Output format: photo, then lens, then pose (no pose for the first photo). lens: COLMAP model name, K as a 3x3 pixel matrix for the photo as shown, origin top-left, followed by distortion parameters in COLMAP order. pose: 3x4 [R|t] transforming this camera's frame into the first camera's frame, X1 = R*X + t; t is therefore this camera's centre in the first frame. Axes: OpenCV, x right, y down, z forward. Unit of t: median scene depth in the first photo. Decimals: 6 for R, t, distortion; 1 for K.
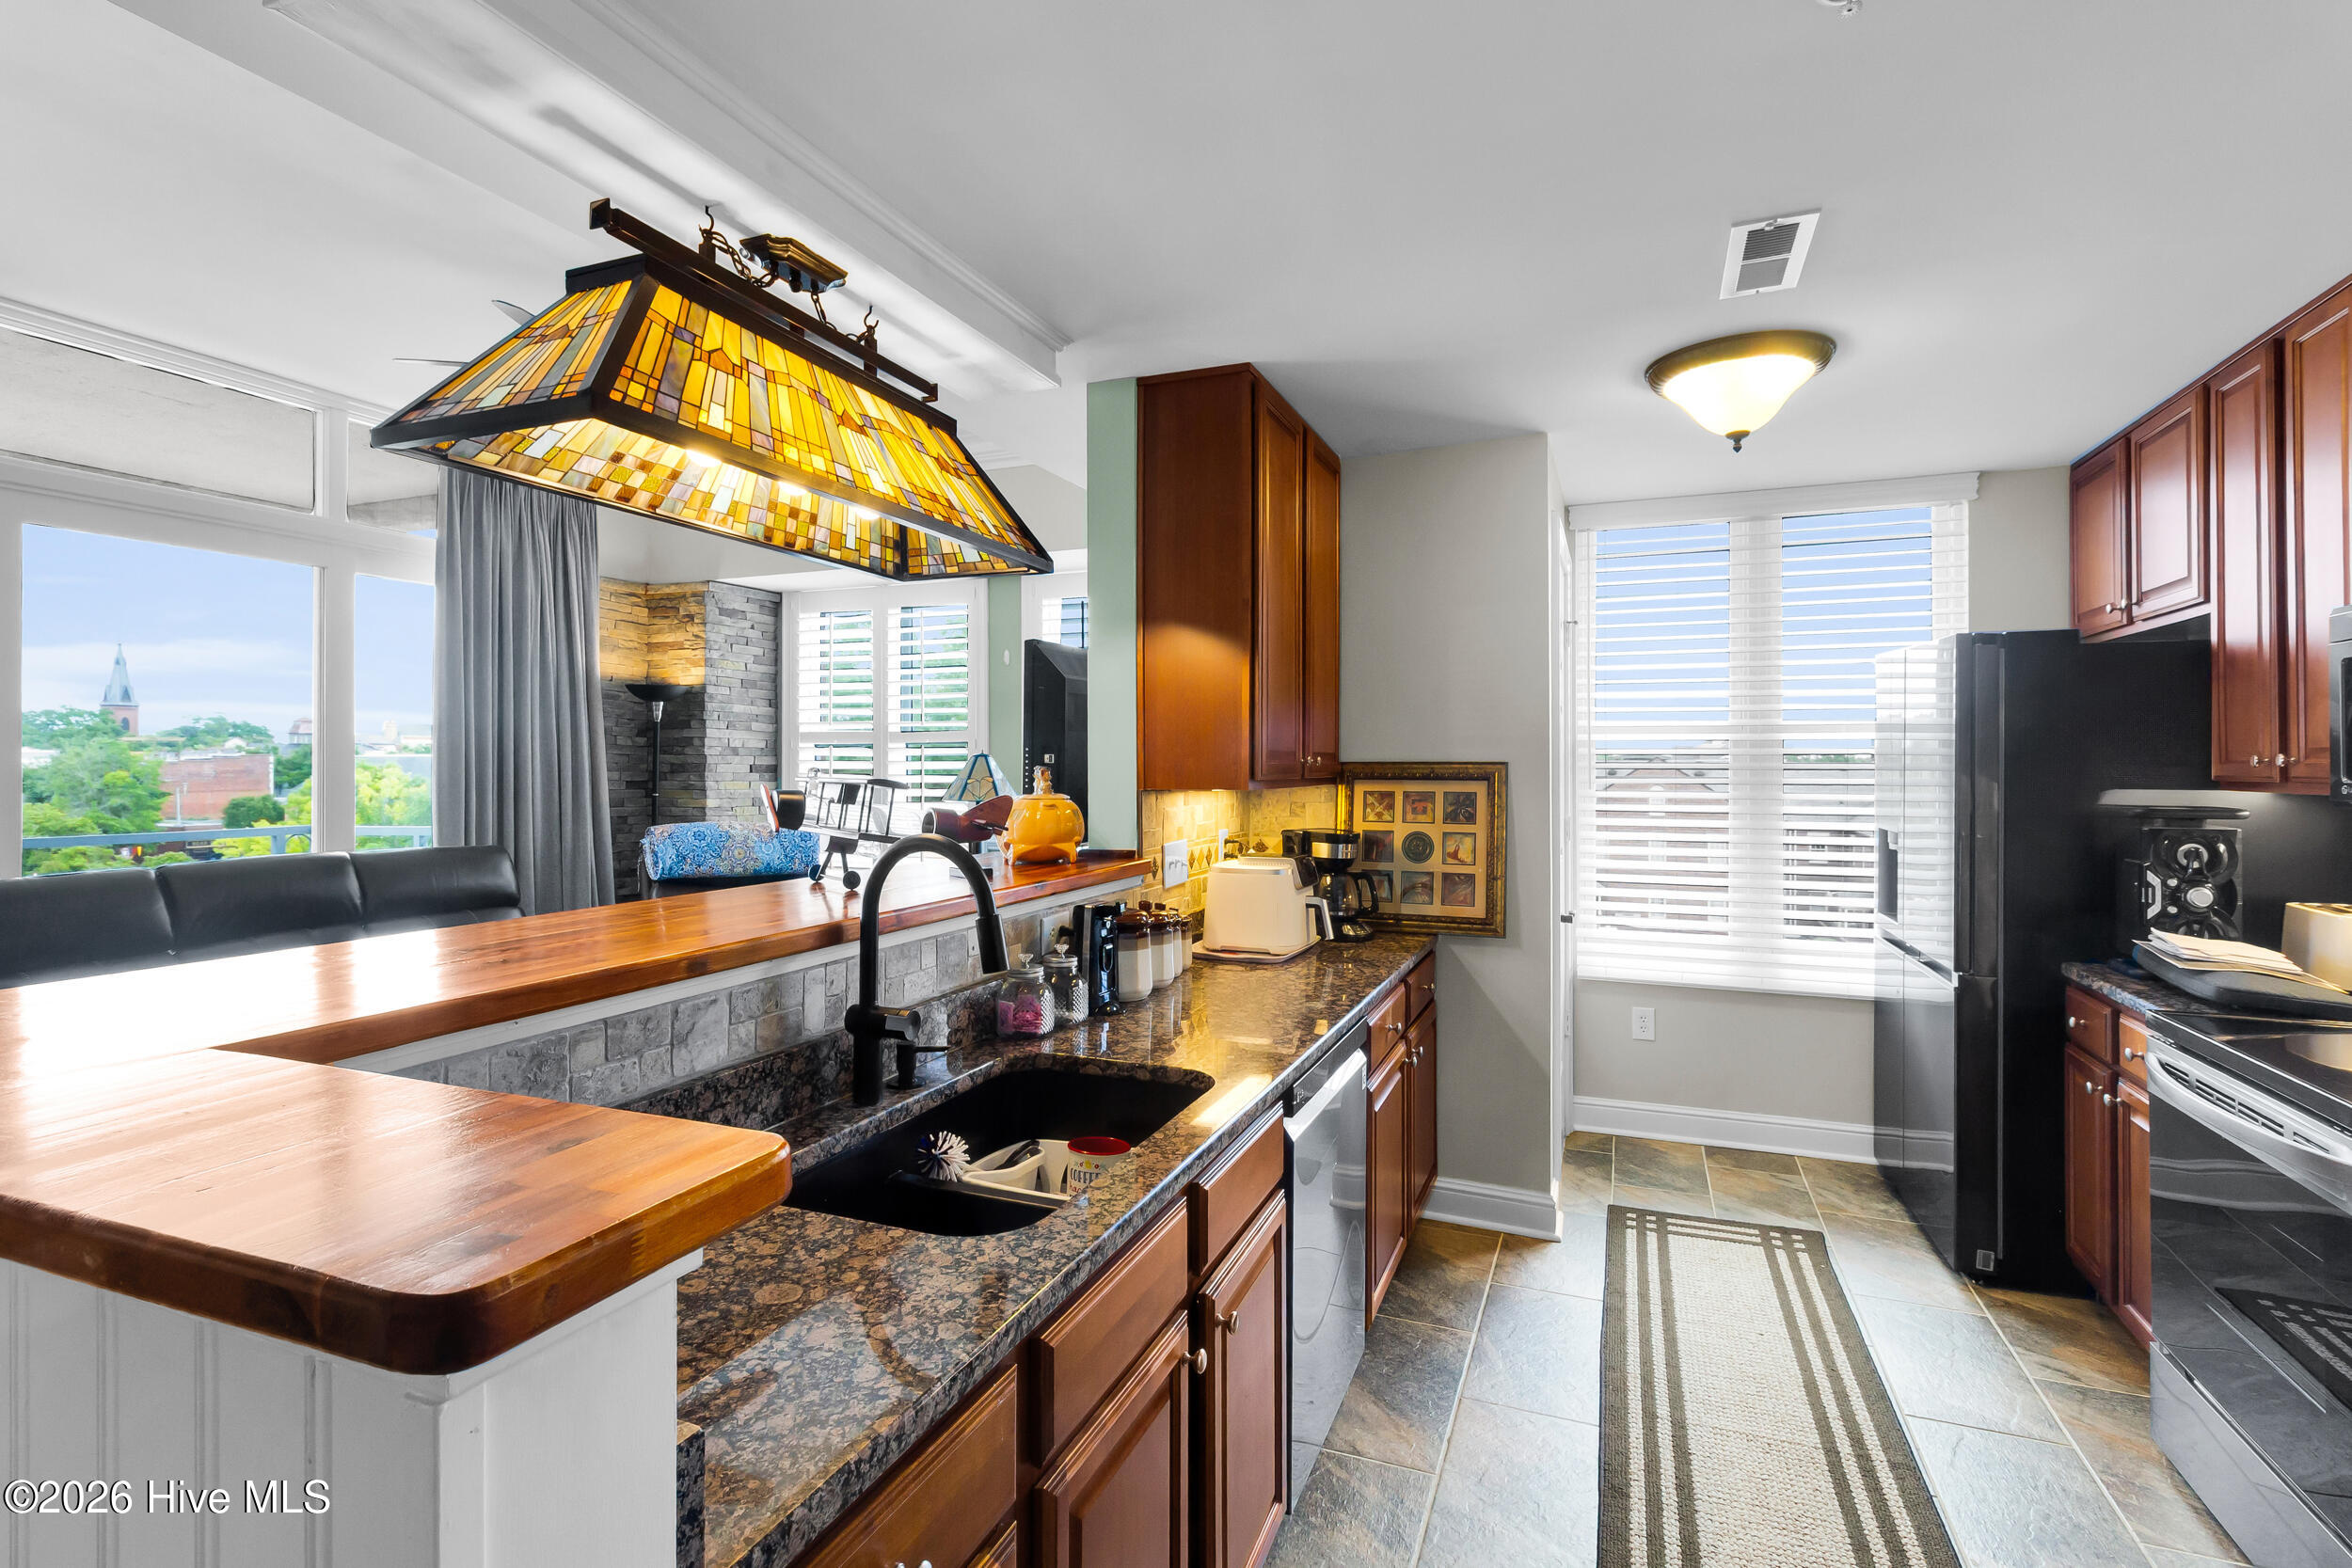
lens RADIAL K [[1113.1, 0, 1173.8], [0, 1113.1, 759.4], [0, 0, 1]] dist [0.001888, 0.000312]
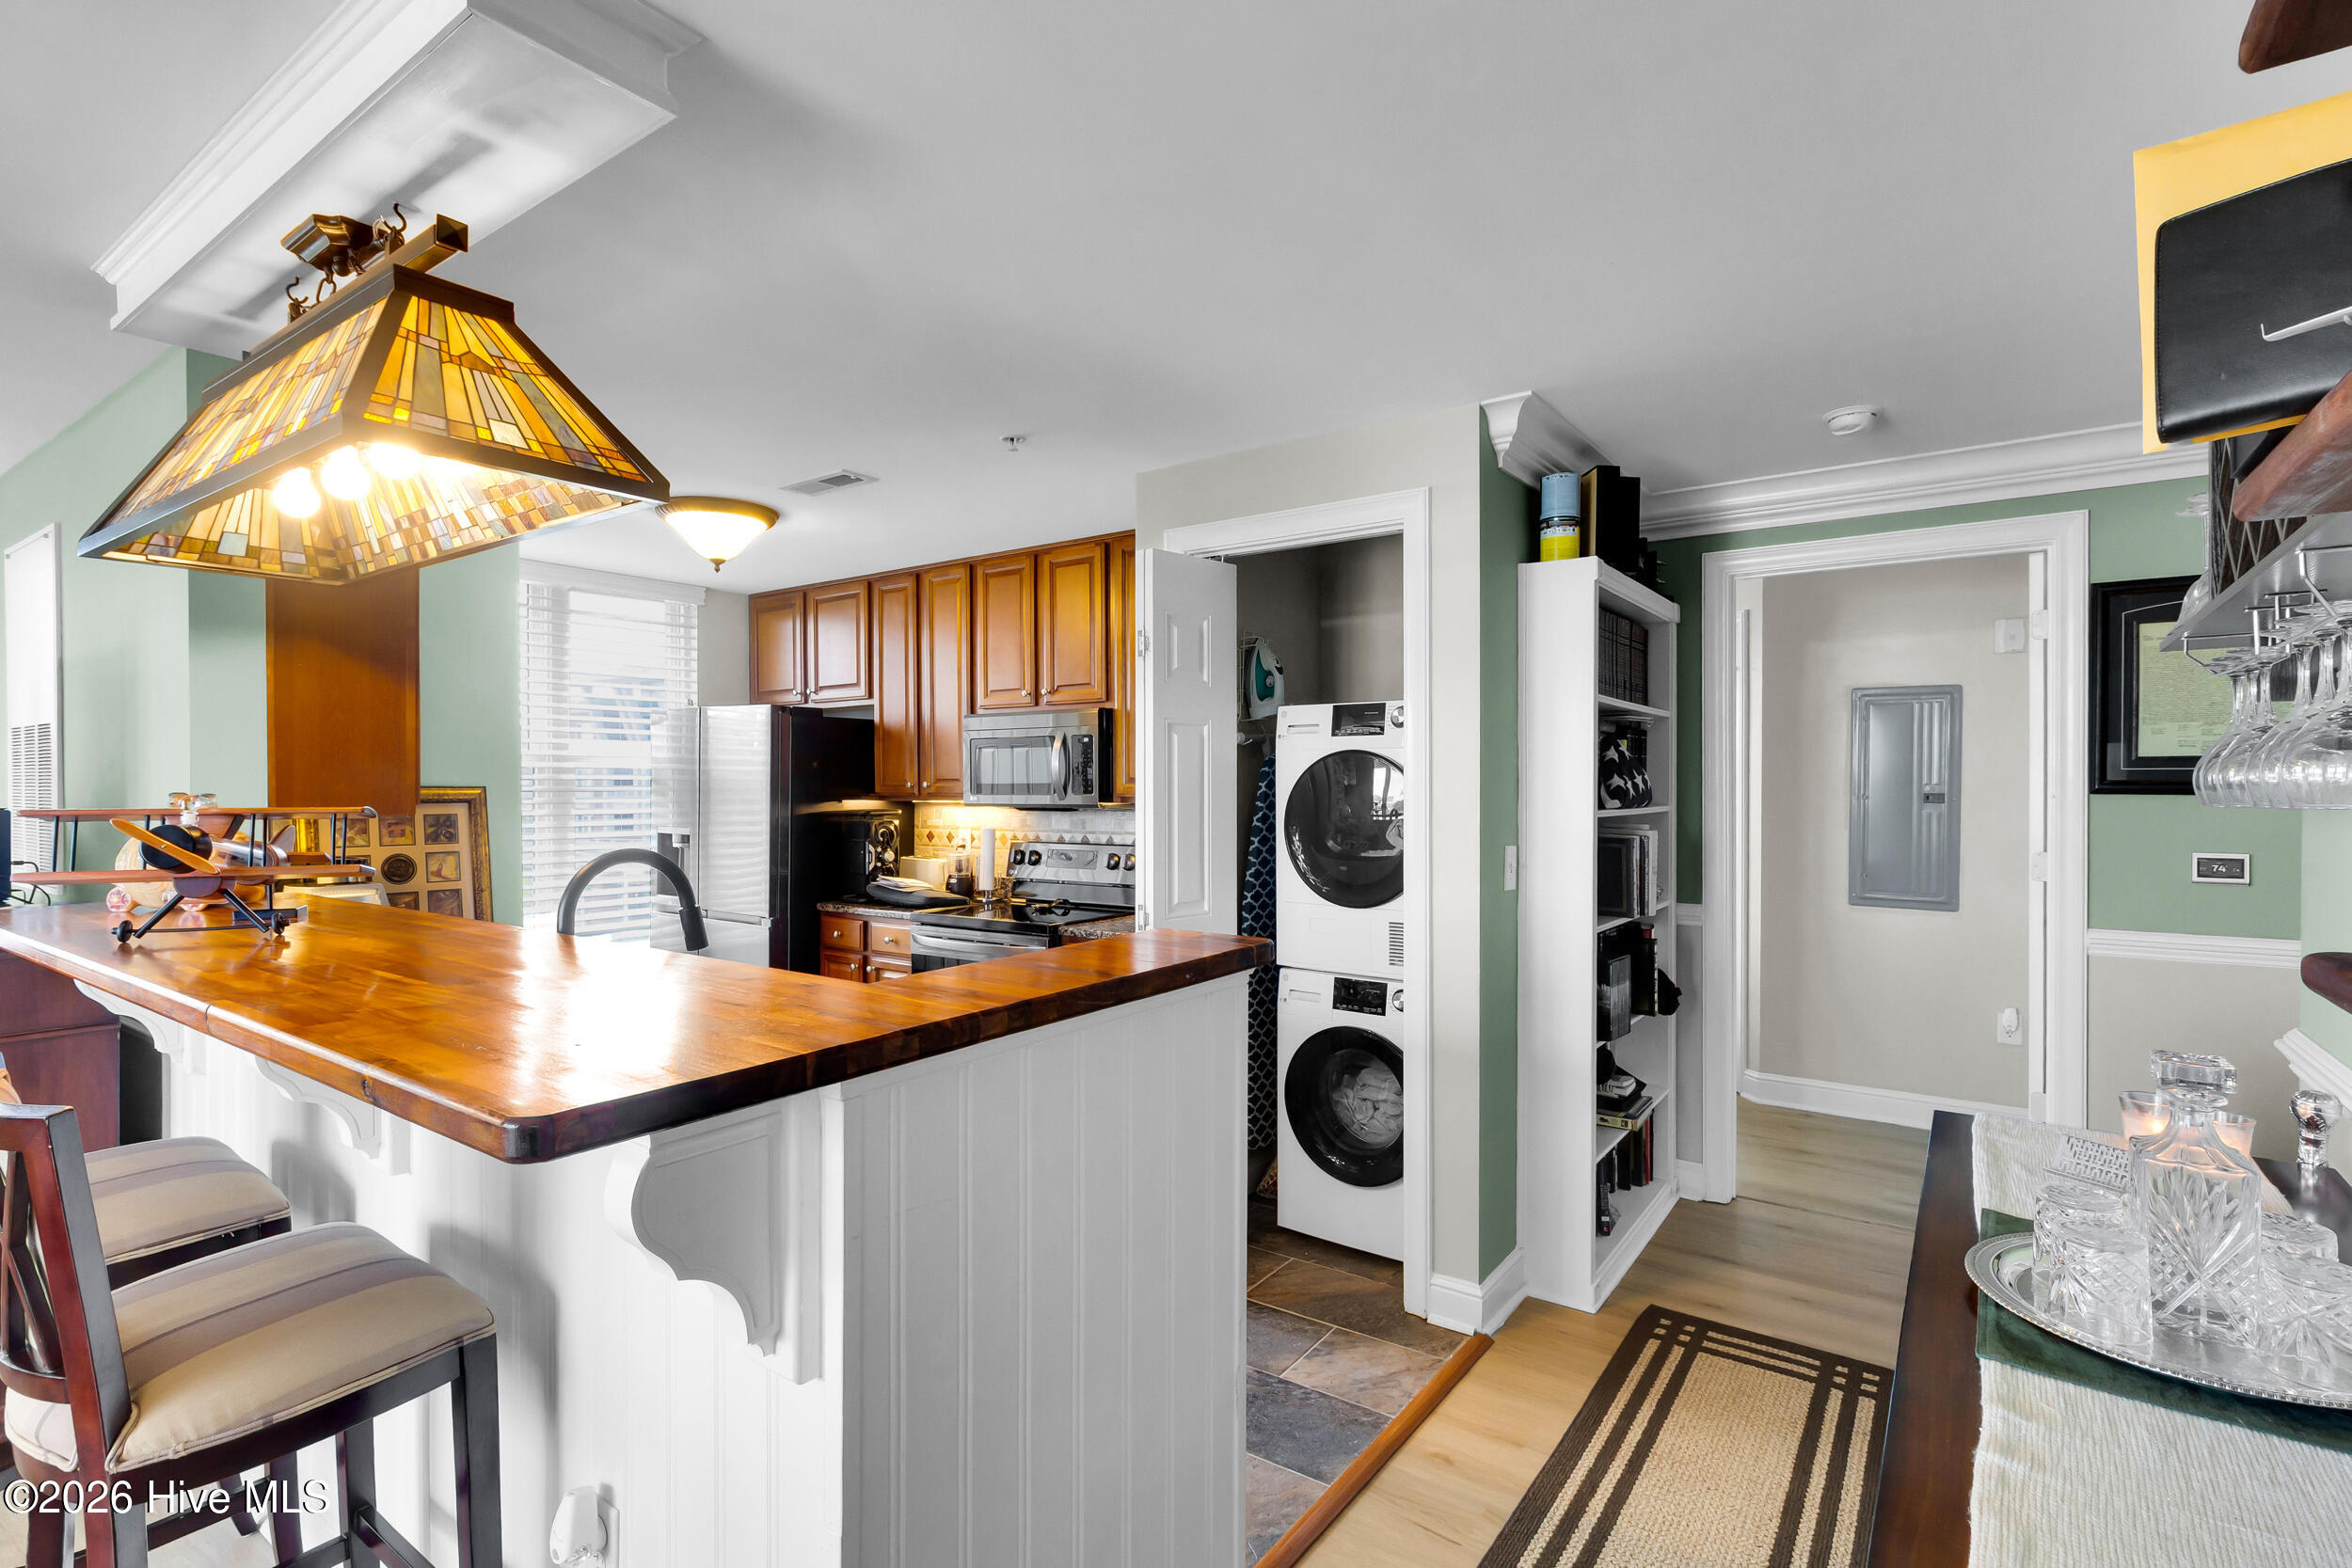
lens RADIAL K [[1104.8, 0, 1178.5], [0, 1104.8, 791.0], [0, 0, 1]] dist [0.000117, 0.000177]
pose [[0.227090, -0.007332, 0.973846, -0.576738], [-0.003917, 0.999957, 0.008442, -0.004233], [-0.973866, -0.005732, 0.227052, 0.065869]]
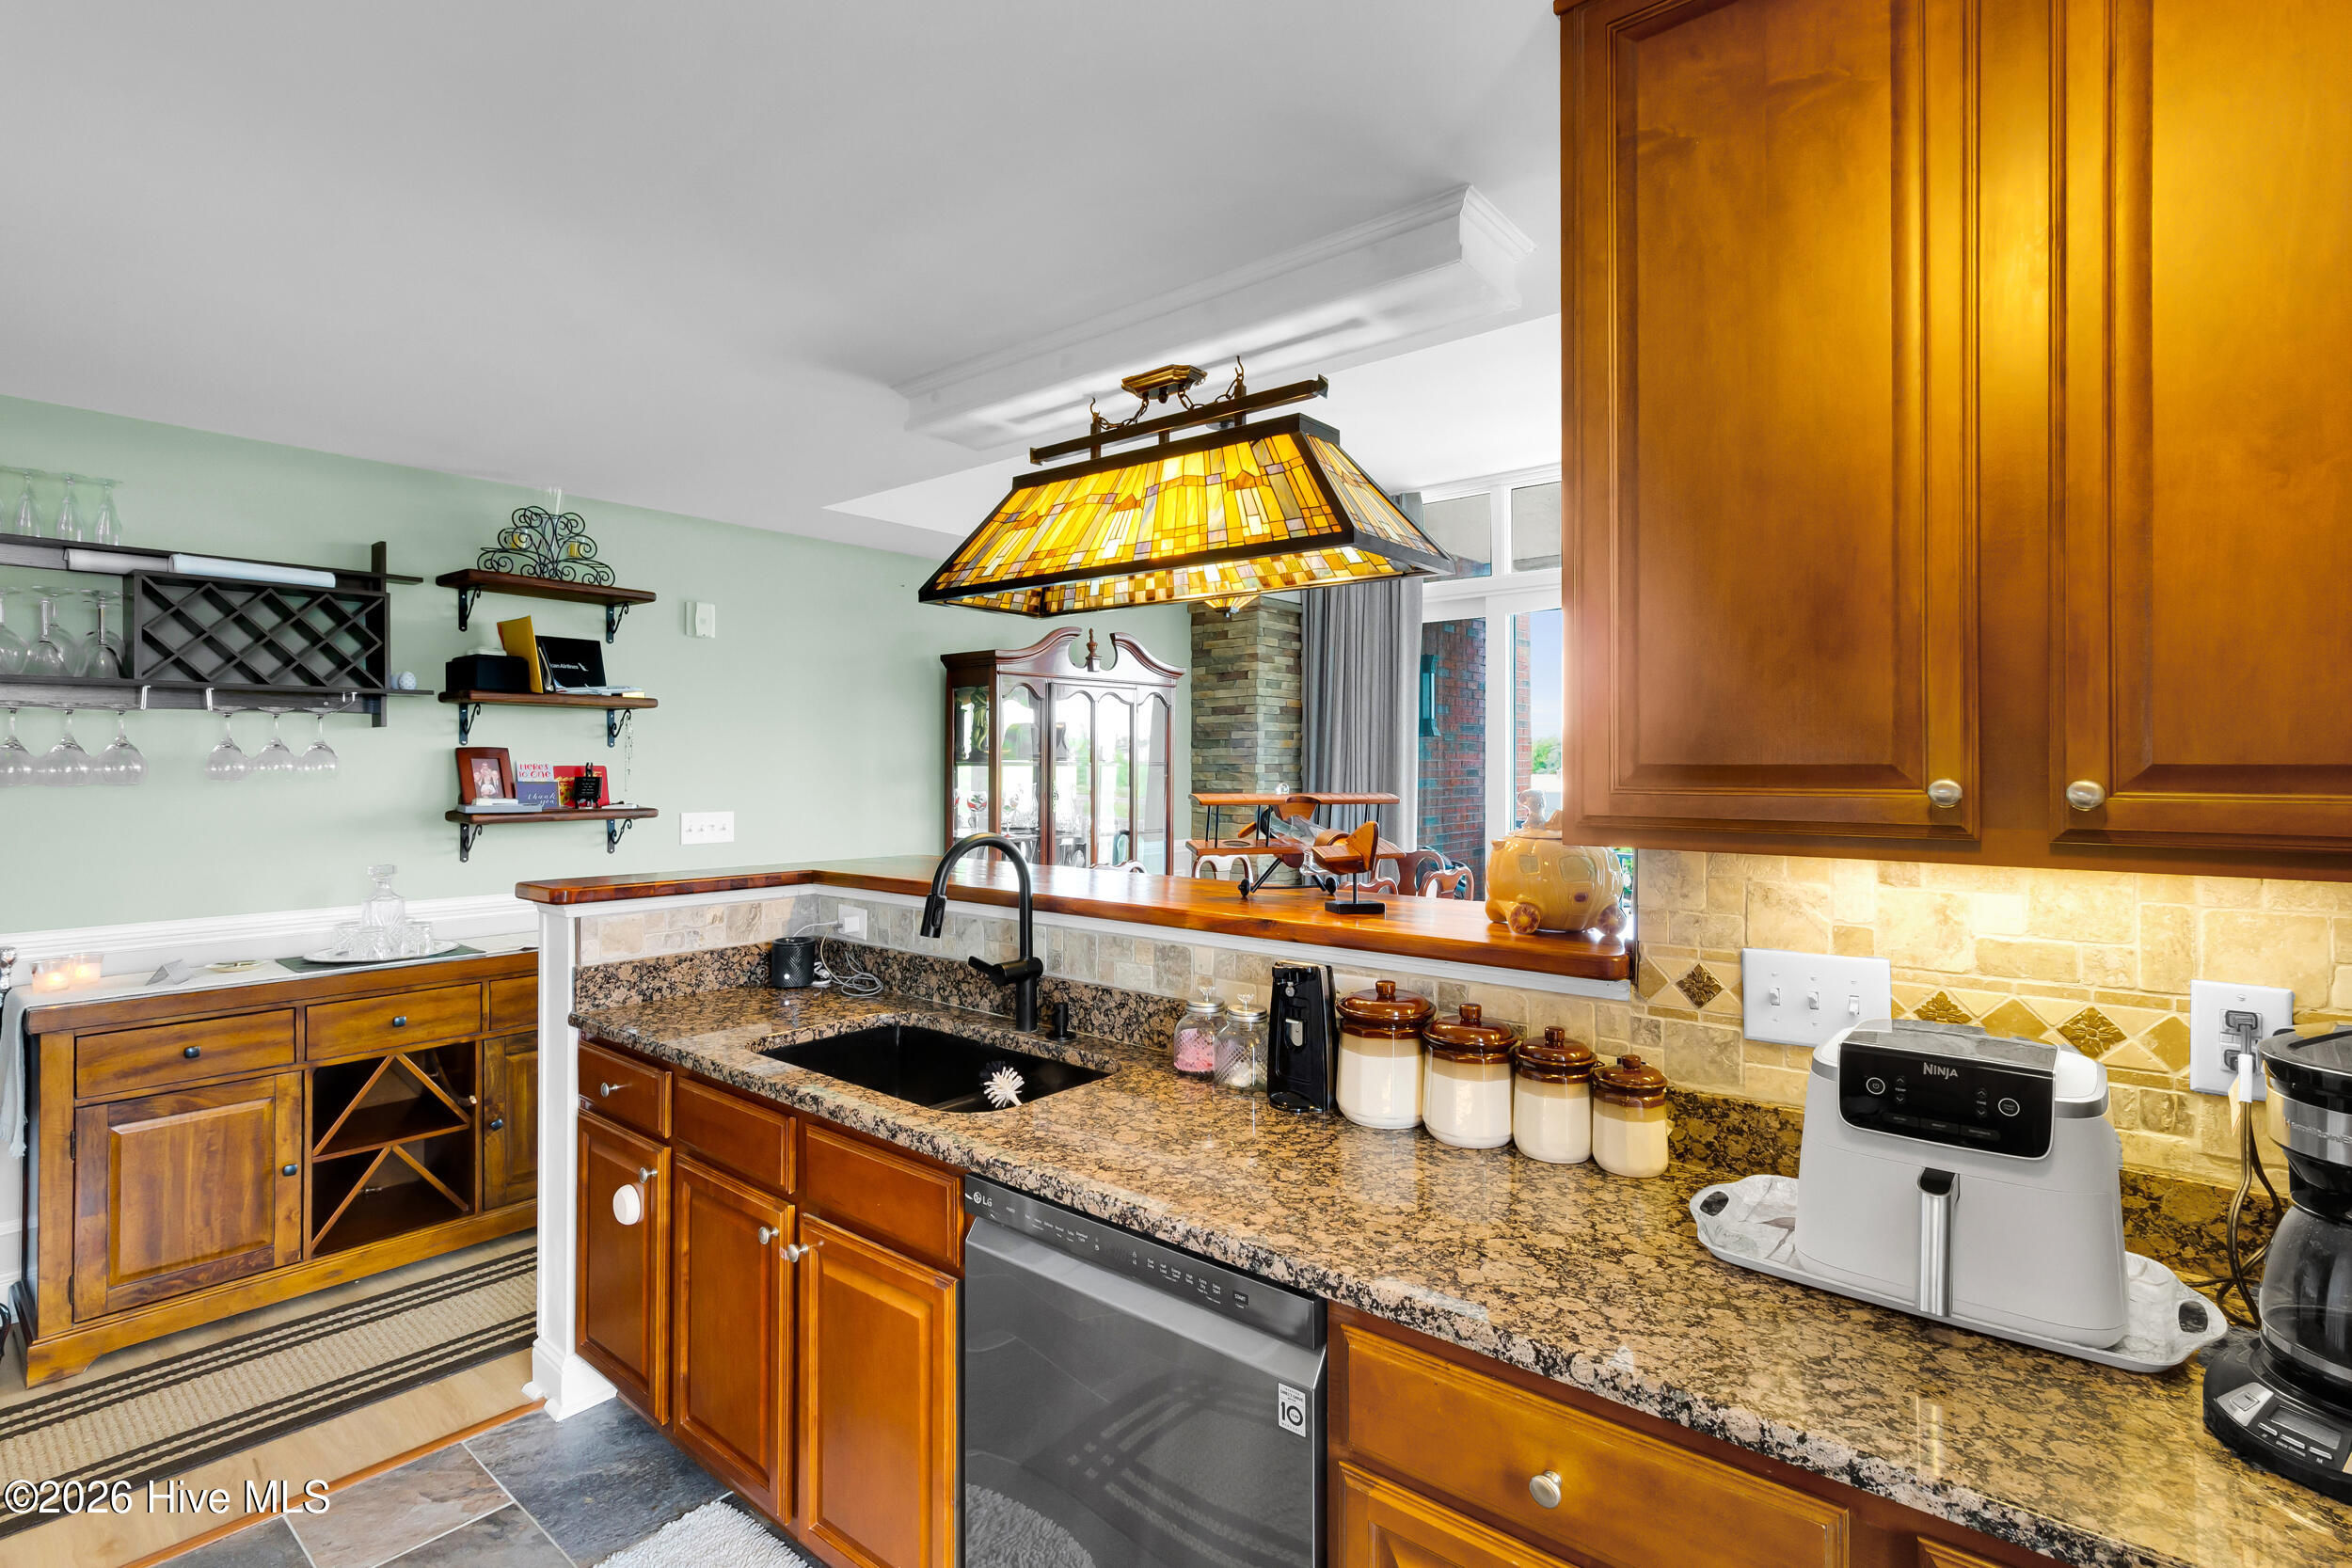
lens RADIAL K [[1113.1, 0, 1173.8], [0, 1113.1, 759.4], [0, 0, 1]] dist [0.001888, 0.000312]
pose [[-0.304237, -0.001264, -0.952595, 0.486045], [0.004392, 0.999987, -0.002729, -0.007083], [0.952586, -0.005014, -0.304228, 0.783333]]
